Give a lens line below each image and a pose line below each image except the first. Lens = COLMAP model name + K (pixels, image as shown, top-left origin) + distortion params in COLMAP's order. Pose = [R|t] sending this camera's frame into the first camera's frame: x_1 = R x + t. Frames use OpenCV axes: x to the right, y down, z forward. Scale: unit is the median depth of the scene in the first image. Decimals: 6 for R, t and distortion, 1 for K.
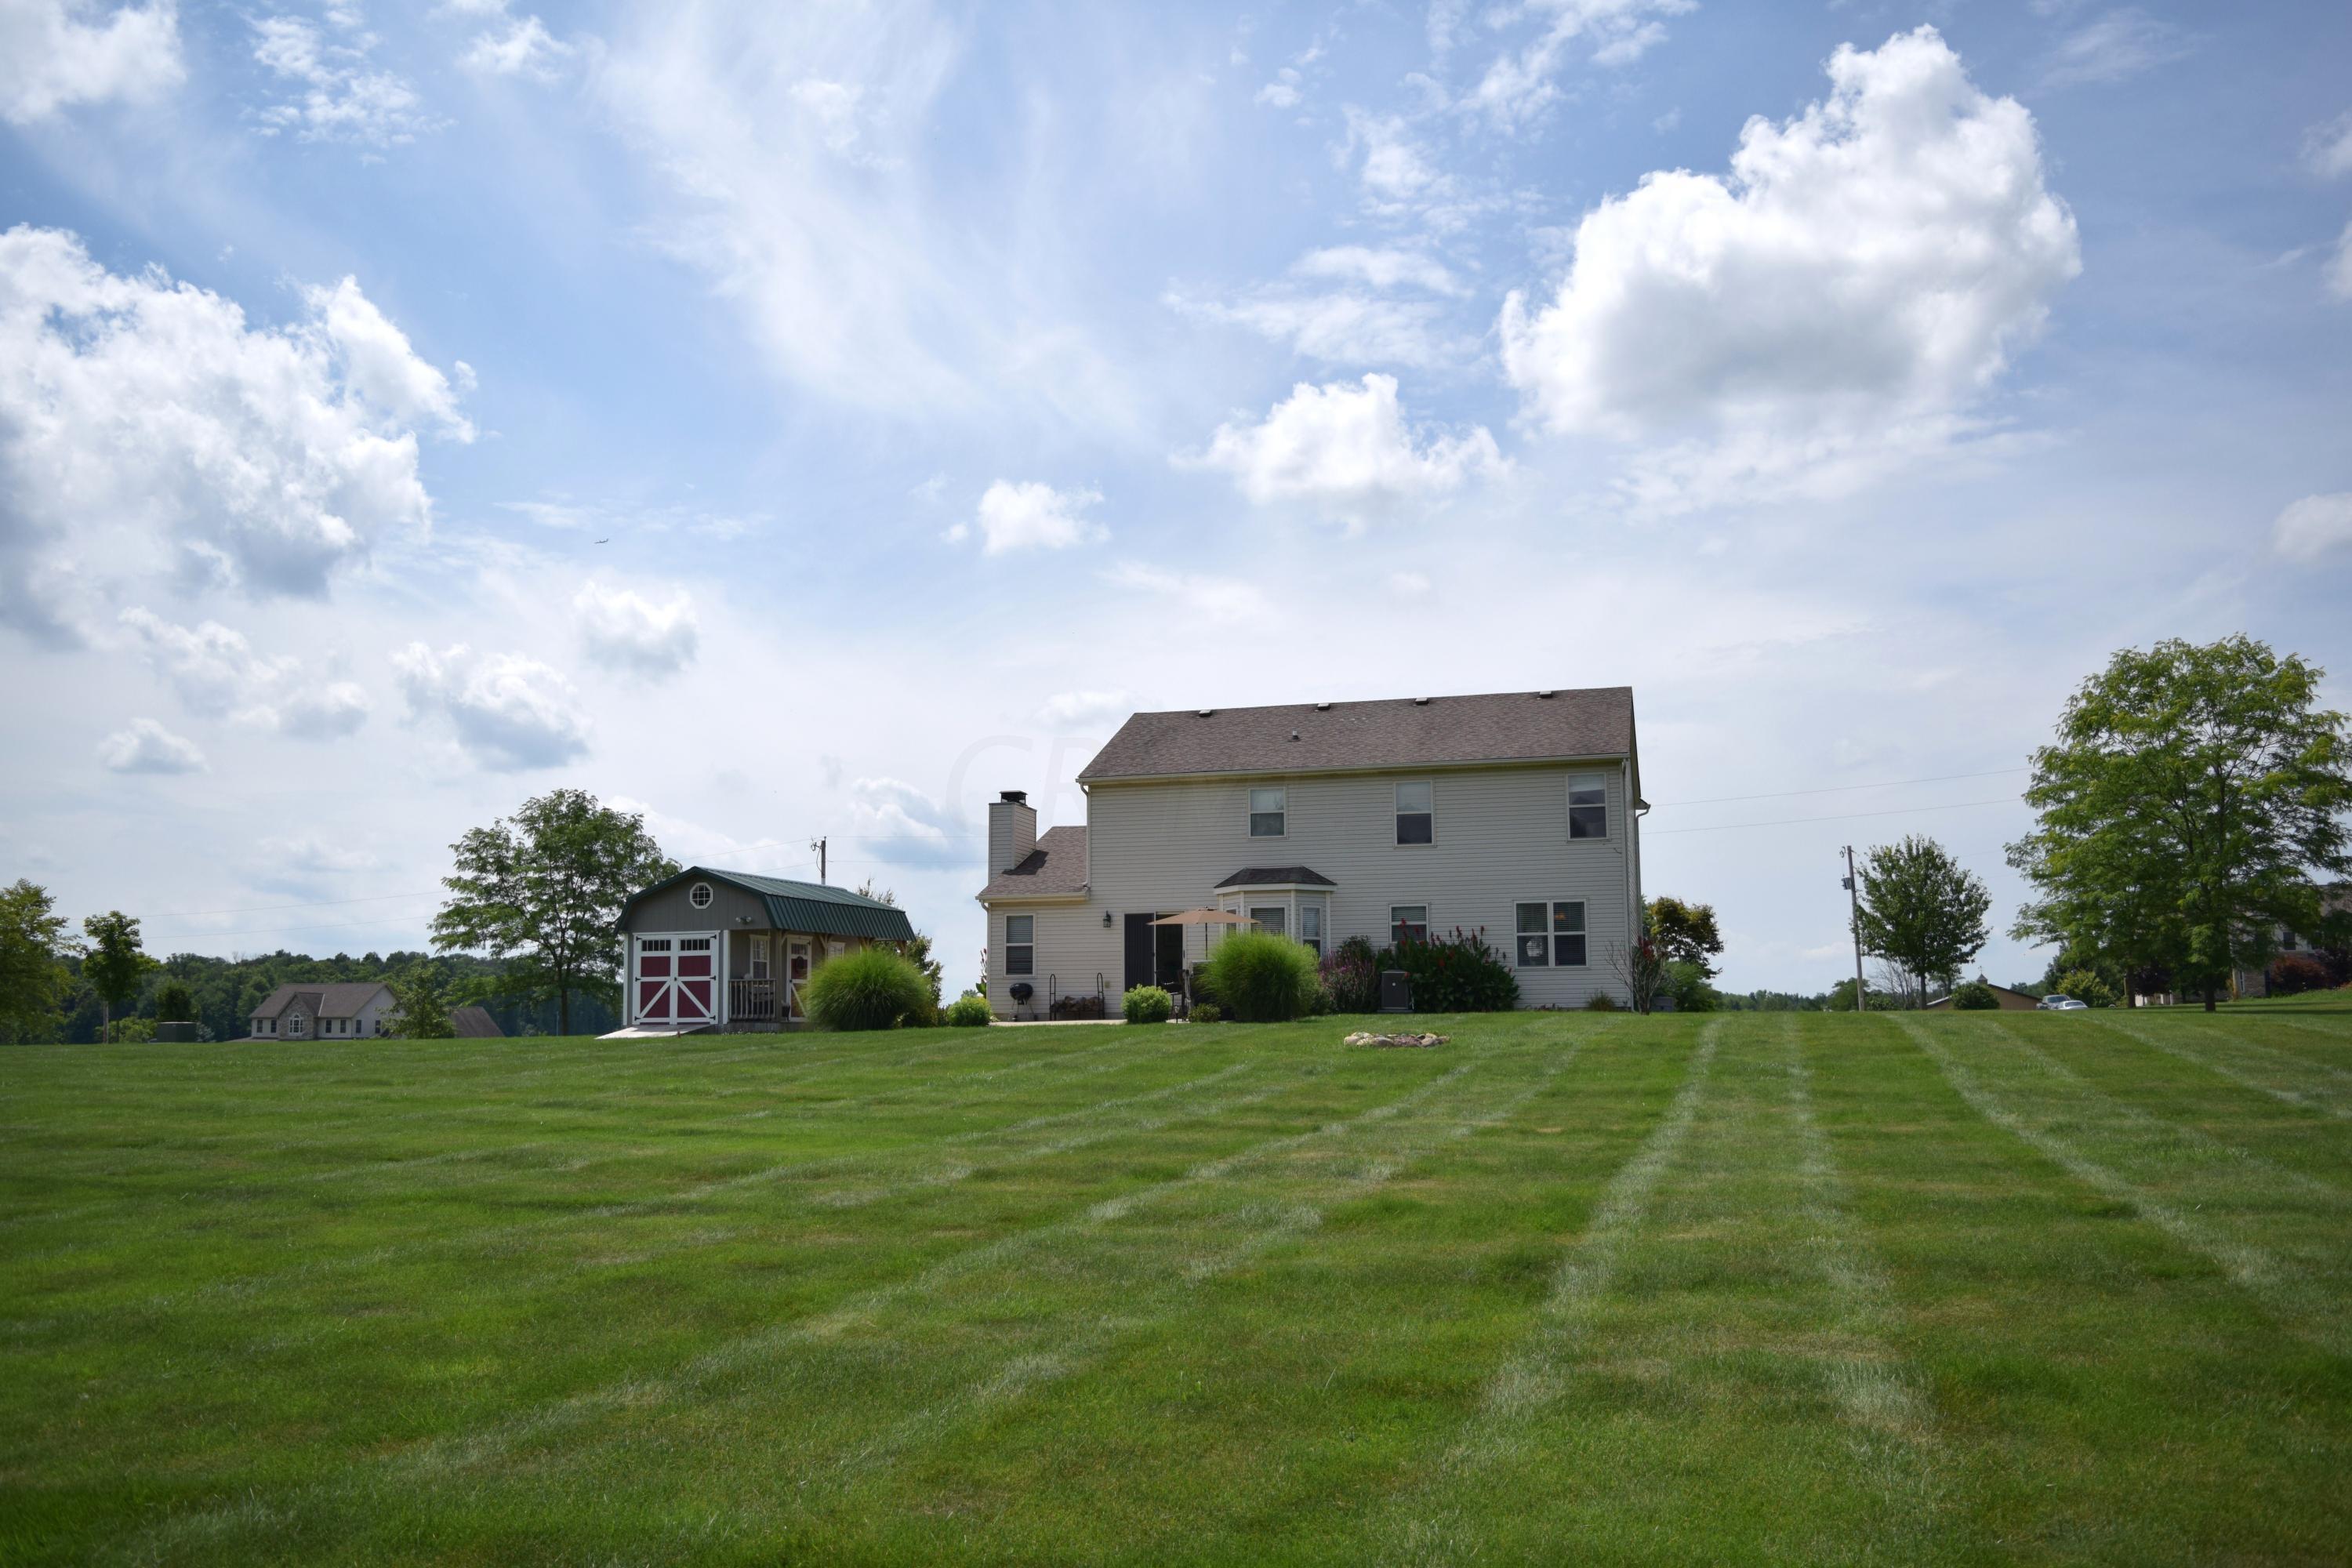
lens RADIAL K [[1861.6, 0, 1176.0], [0, 1861.6, 784.0], [0, 0, 1]] dist [-0.057583, -0.001459]
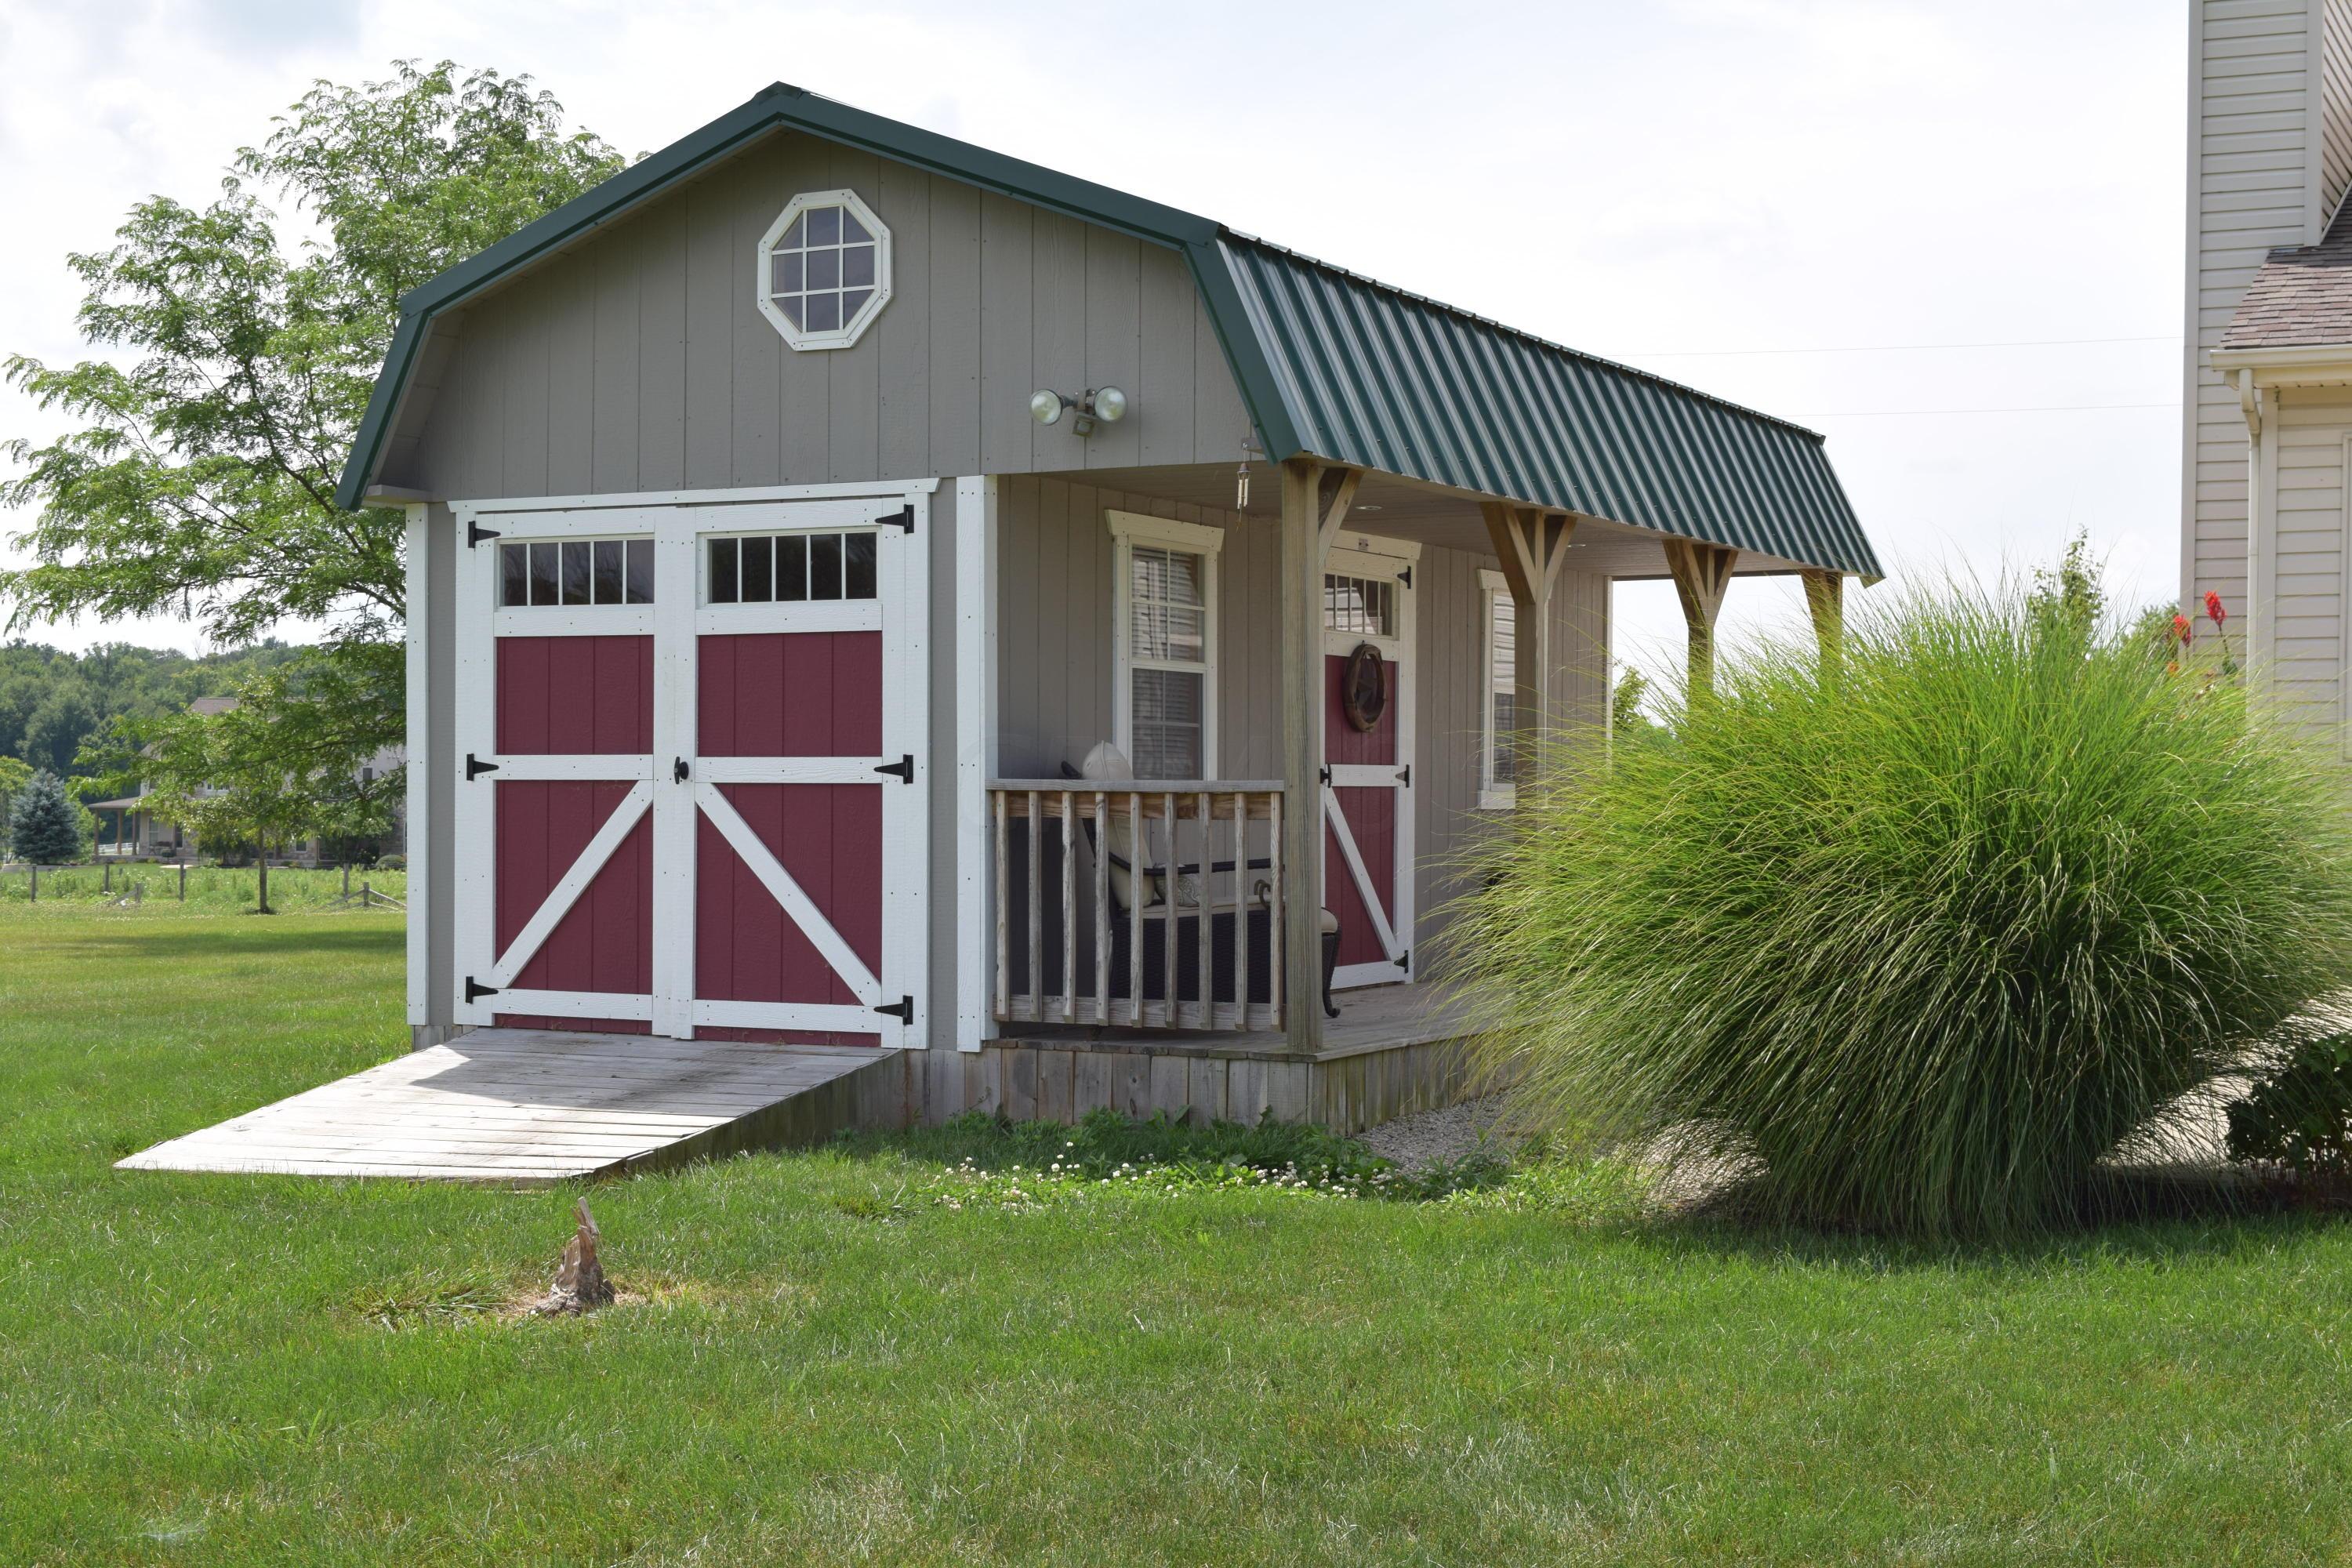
lens RADIAL K [[3383.6, 0, 1176.0], [0, 3383.6, 784.0], [0, 0, 1]] dist [0.010680, 0.020310]
pose [[0.981600, 0.020025, -0.189895, -0.118842], [0.004594, 0.991721, 0.128329, 0.047673], [0.190892, -0.126840, 0.973382, 0.502763]]
